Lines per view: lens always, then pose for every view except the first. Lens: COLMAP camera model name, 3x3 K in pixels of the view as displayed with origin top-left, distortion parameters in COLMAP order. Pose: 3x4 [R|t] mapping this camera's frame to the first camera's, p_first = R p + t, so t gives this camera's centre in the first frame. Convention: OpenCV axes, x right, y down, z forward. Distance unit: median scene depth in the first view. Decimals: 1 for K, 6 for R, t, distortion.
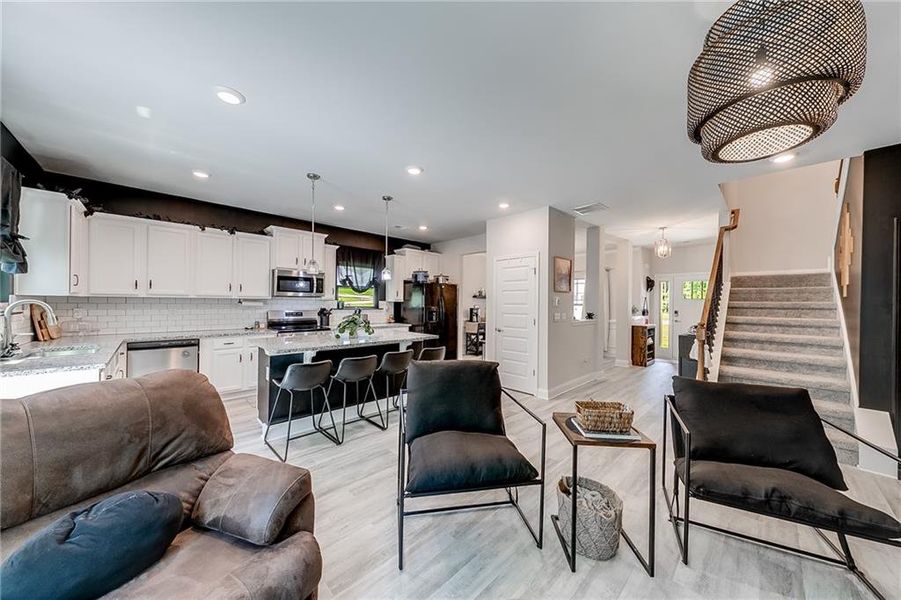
lens RADIAL K [[305.6, 0, 452.0], [0, 305.6, 304.2], [0, 0, 1]] dist [0.010279, -0.004826]
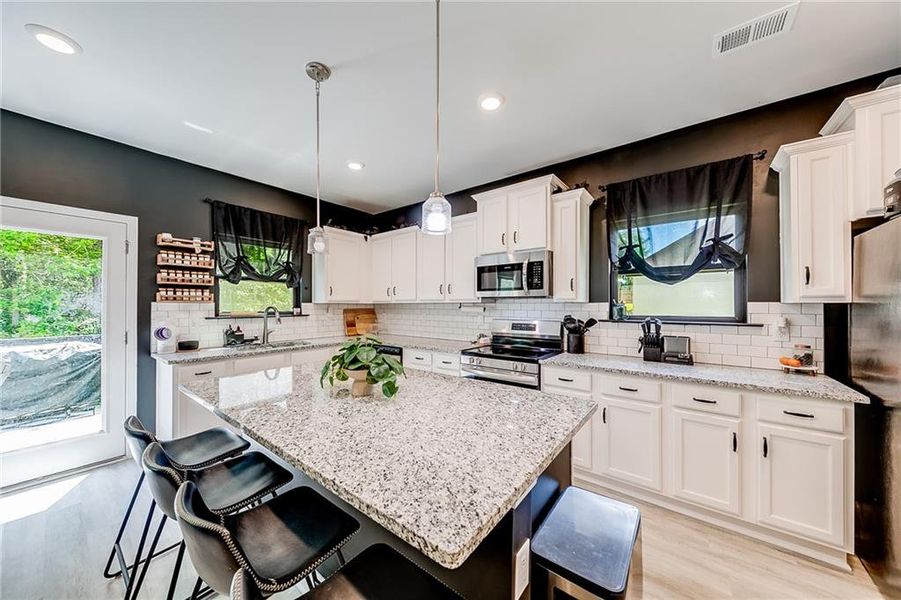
lens RADIAL K [[305.6, 0, 452.0], [0, 305.6, 304.2], [0, 0, 1]] dist [0.010279, -0.004826]
pose [[0.129934, -0.014251, -0.991420, 0.065763], [-0.002617, 0.999888, -0.014716, -0.002233], [0.991519, 0.004506, 0.129882, 0.692675]]
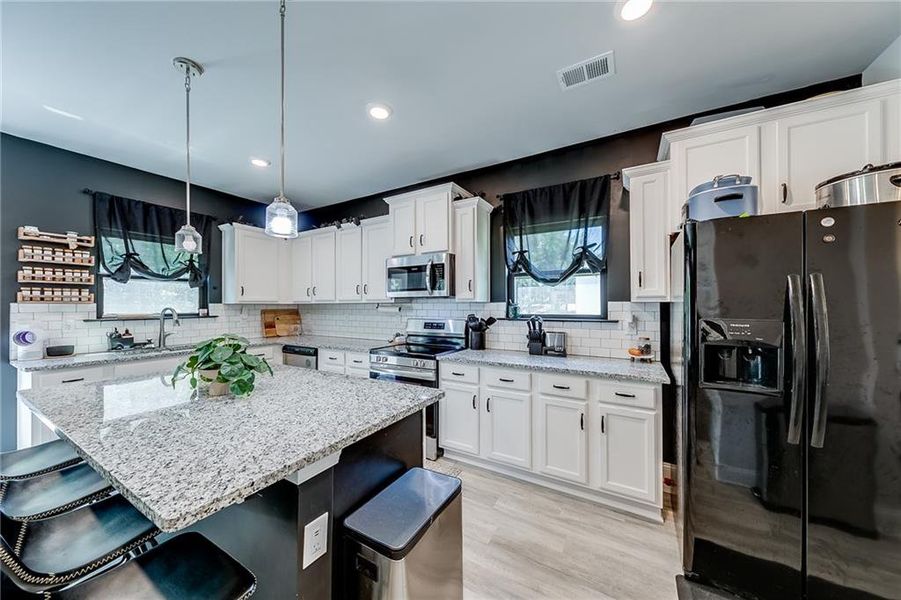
lens RADIAL K [[305.6, 0, 452.0], [0, 305.6, 304.2], [0, 0, 1]] dist [0.010279, -0.004826]
pose [[0.263004, -0.015988, -0.964662, 0.102673], [0.002545, 0.999871, -0.015877, -0.001257], [0.964792, 0.001720, 0.263010, 0.771638]]
